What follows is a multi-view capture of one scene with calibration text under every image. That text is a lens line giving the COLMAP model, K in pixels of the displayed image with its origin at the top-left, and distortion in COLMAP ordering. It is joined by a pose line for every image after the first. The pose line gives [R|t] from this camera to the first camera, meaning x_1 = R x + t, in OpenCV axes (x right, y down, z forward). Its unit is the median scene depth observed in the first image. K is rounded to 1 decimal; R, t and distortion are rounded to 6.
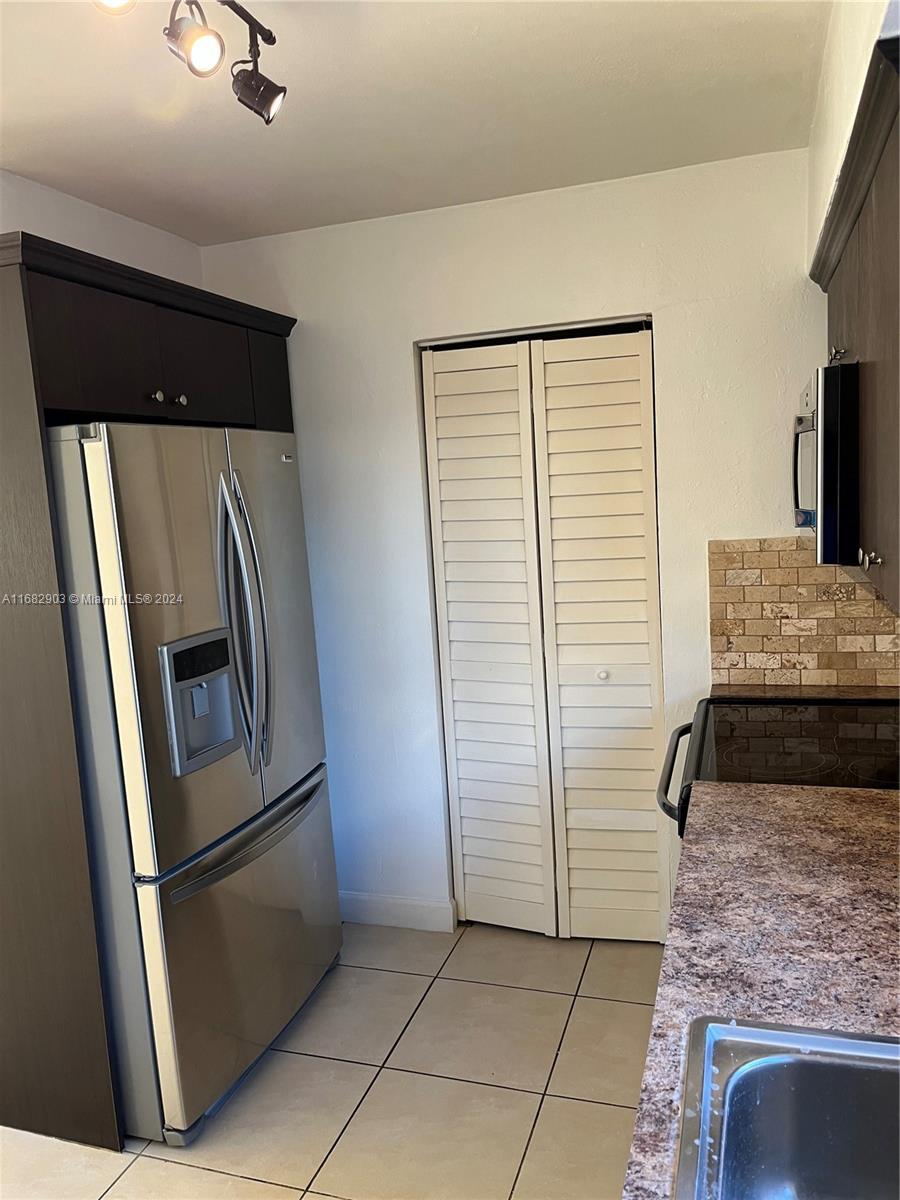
lens RADIAL K [[918.3, 0, 450.0], [0, 918.3, 603.2], [0, 0, 1]] dist [0.000395, -0.000155]
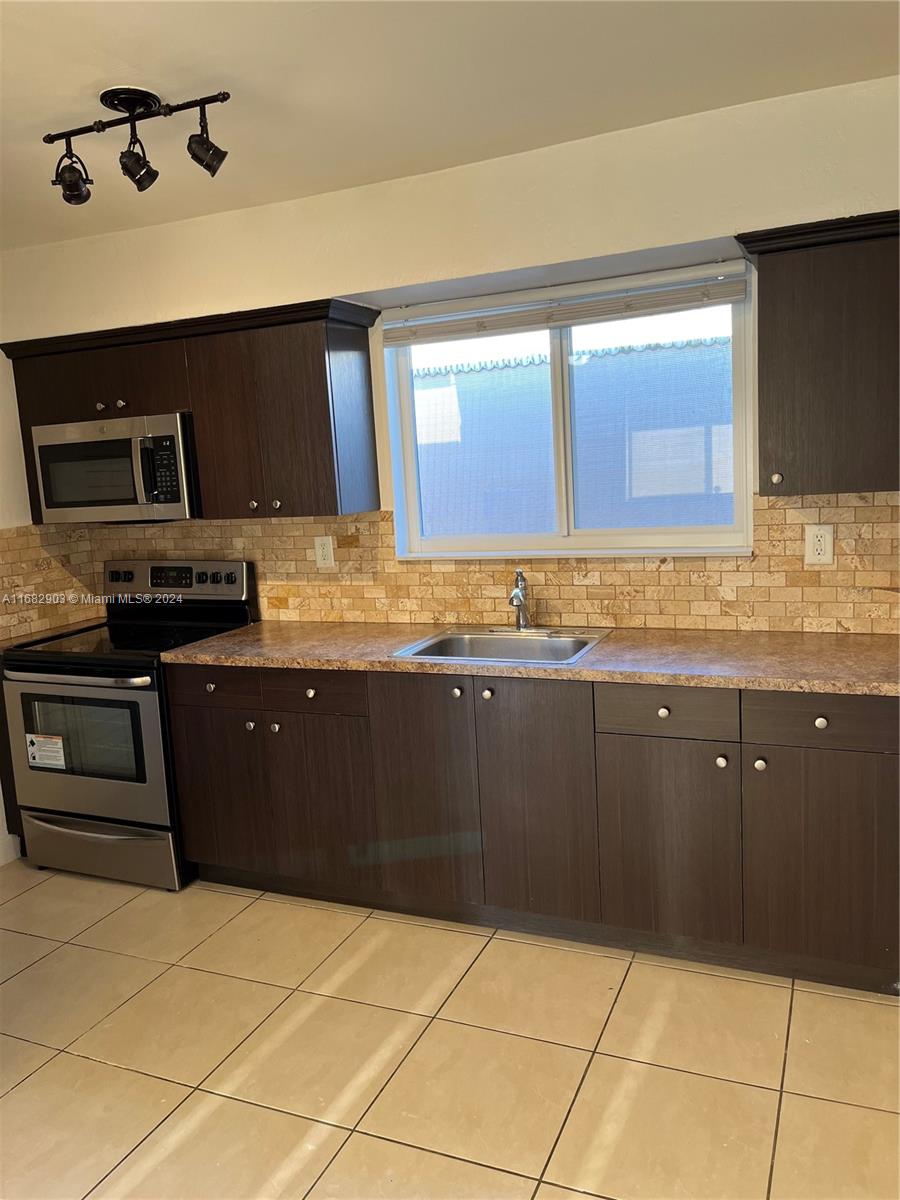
lens RADIAL K [[918.3, 0, 449.8], [0, 918.3, 600.1], [0, 0, 1]] dist [0.000395, -0.000155]
pose [[0.098782, -0.095485, 0.990517, -0.952836], [0.176415, 0.981299, 0.077003, 0.045168], [-0.979347, 0.167135, 0.113780, 0.207393]]
